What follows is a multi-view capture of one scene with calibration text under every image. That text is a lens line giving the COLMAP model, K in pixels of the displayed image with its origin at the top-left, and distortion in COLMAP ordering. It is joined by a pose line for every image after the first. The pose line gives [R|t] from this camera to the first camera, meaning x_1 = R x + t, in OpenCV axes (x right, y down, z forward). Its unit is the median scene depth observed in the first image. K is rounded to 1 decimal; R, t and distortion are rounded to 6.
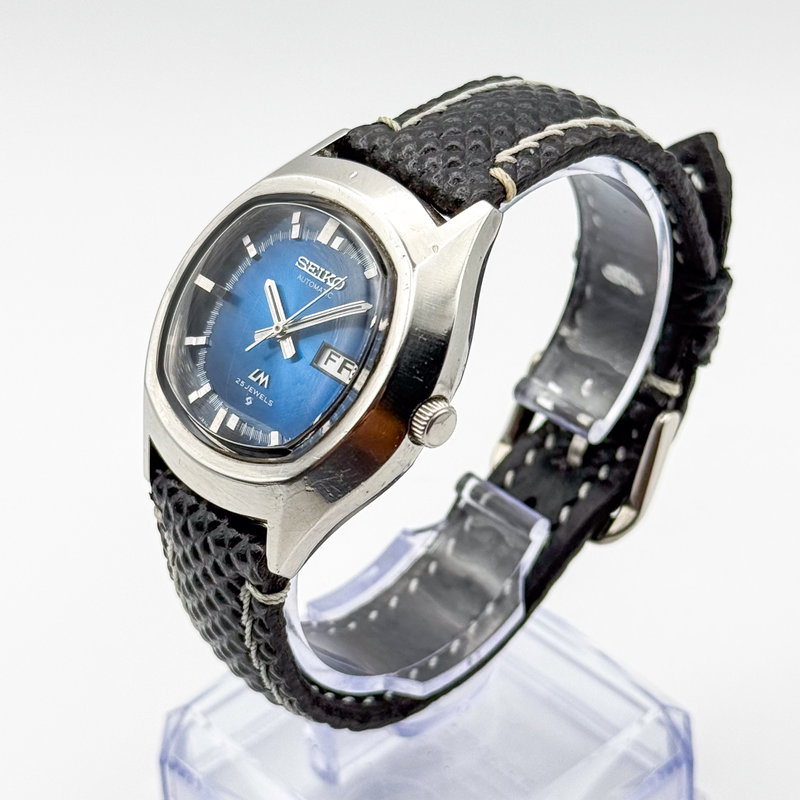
lens RADIAL K [[2149.0, 0, 400.0], [0, 2149.0, 400.0], [0, 0, 1]] dist [-0.086369, 0.031498]
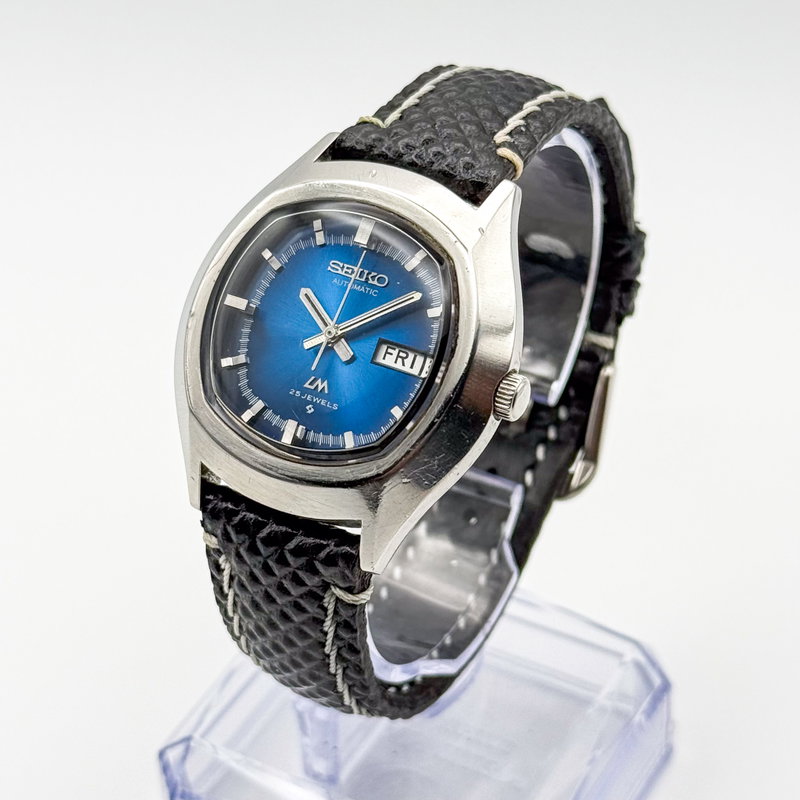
lens RADIAL K [[2149.0, 0, 400.0], [0, 2149.0, 400.0], [0, 0, 1]] dist [-0.086369, 0.031498]
pose [[0.949804, -0.165246, 0.265644, -0.290094], [0.167741, 0.985740, 0.013433, -0.009920], [-0.264076, 0.031801, 0.963978, 0.013990]]
